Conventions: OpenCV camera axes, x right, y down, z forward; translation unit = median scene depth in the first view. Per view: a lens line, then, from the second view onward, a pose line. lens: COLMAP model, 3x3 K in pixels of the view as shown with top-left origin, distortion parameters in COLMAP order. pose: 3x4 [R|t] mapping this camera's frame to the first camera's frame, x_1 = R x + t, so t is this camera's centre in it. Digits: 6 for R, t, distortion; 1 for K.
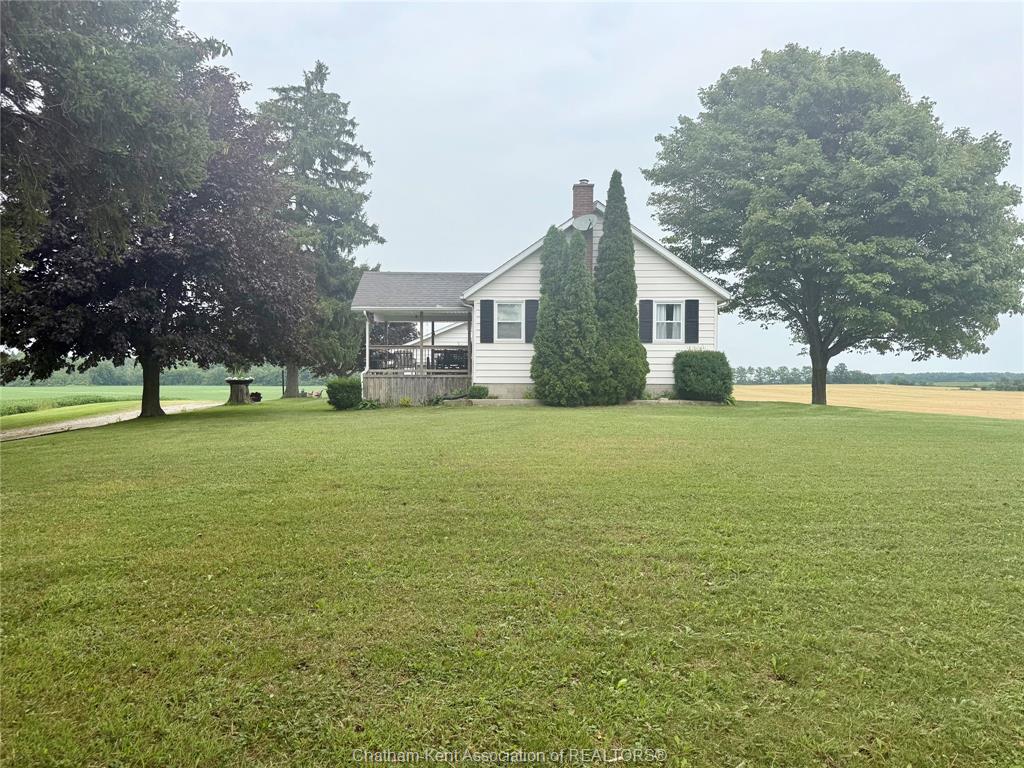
lens RADIAL K [[721.5, 0, 516.7], [0, 721.5, 385.5], [0, 0, 1]] dist [0.100744, -0.158947]
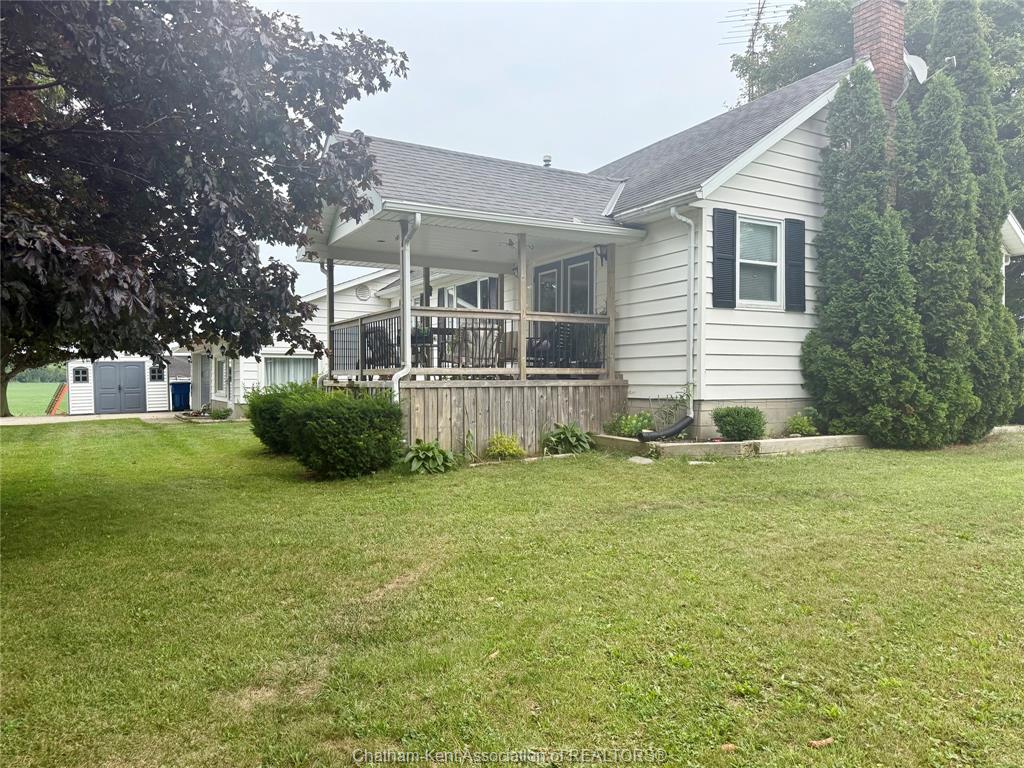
lens RADIAL K [[721.7, 0, 508.7], [0, 721.7, 387.7], [0, 0, 1]] dist [0.114939, -0.160982]
pose [[0.875213, -0.007399, 0.483682, -0.371091], [0.004881, 0.999967, 0.006466, -0.014143], [-0.483714, -0.003298, 0.875220, 0.674687]]
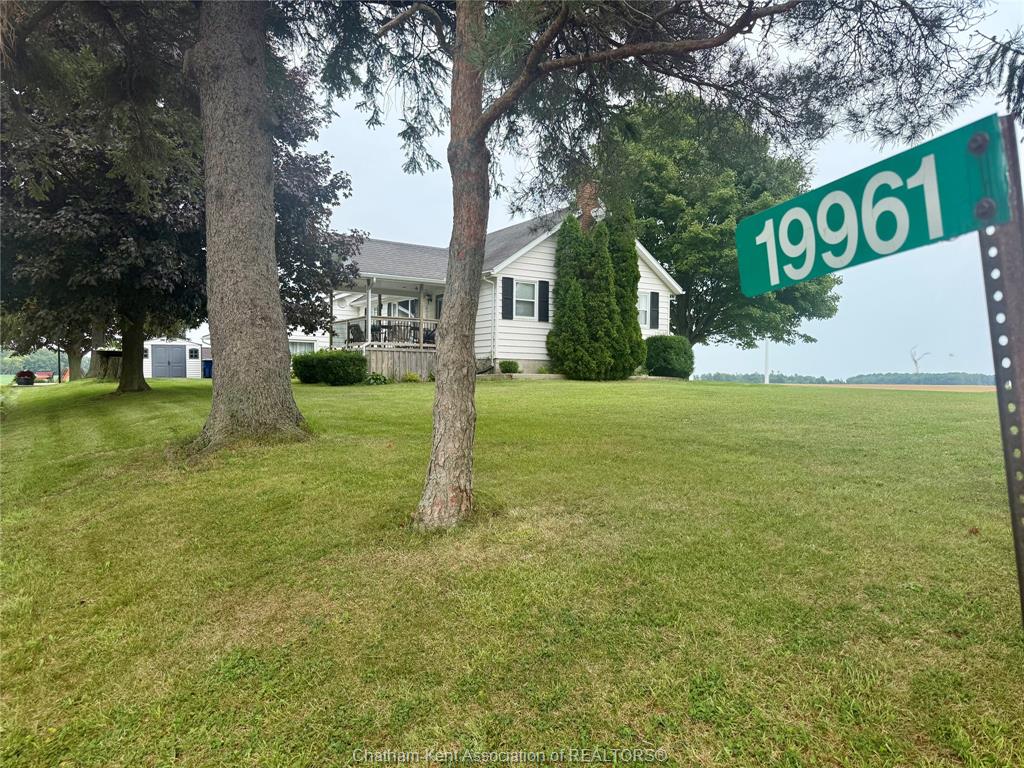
lens RADIAL K [[721.5, 0, 516.7], [0, 721.5, 385.5], [0, 0, 1]] dist [0.100744, -0.158947]
pose [[0.842083, 0.004871, 0.539325, -0.583591], [-0.008229, 0.999959, 0.003817, 0.031035], [-0.539285, -0.007653, 0.842089, 0.127452]]
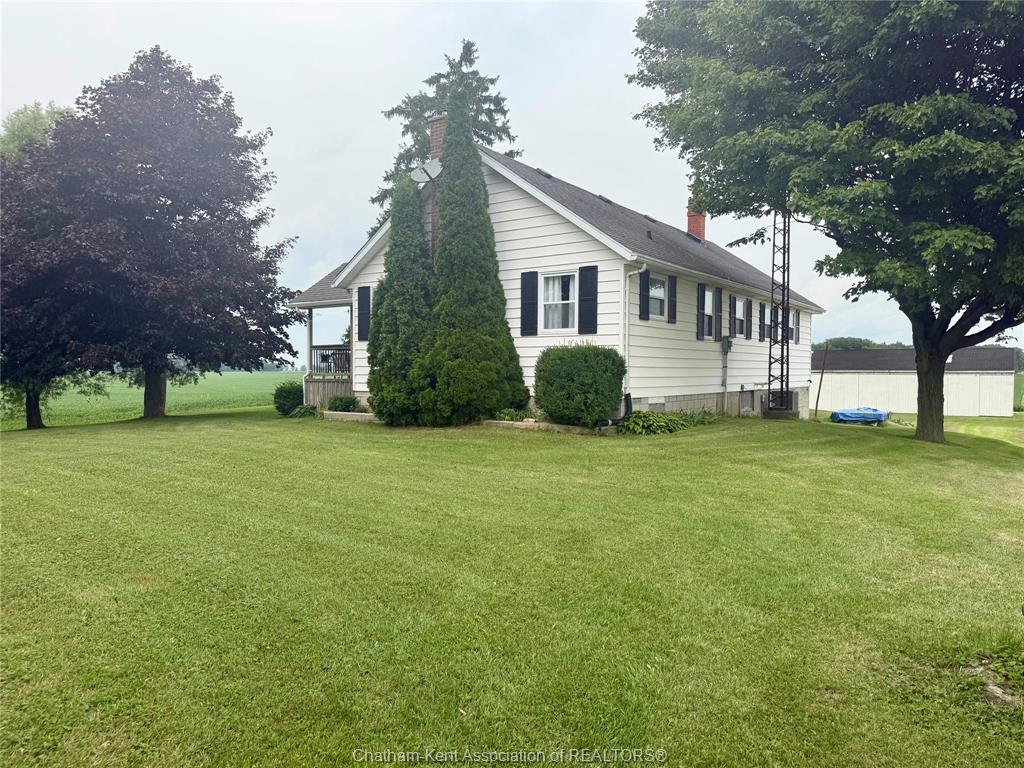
lens RADIAL K [[721.5, 0, 516.7], [0, 721.5, 385.5], [0, 0, 1]] dist [0.100744, -0.158947]
pose [[0.804595, 0.014741, -0.593641, 0.565428], [-0.006345, 0.999848, 0.016227, -0.023335], [0.593790, -0.009289, 0.804566, 0.450443]]
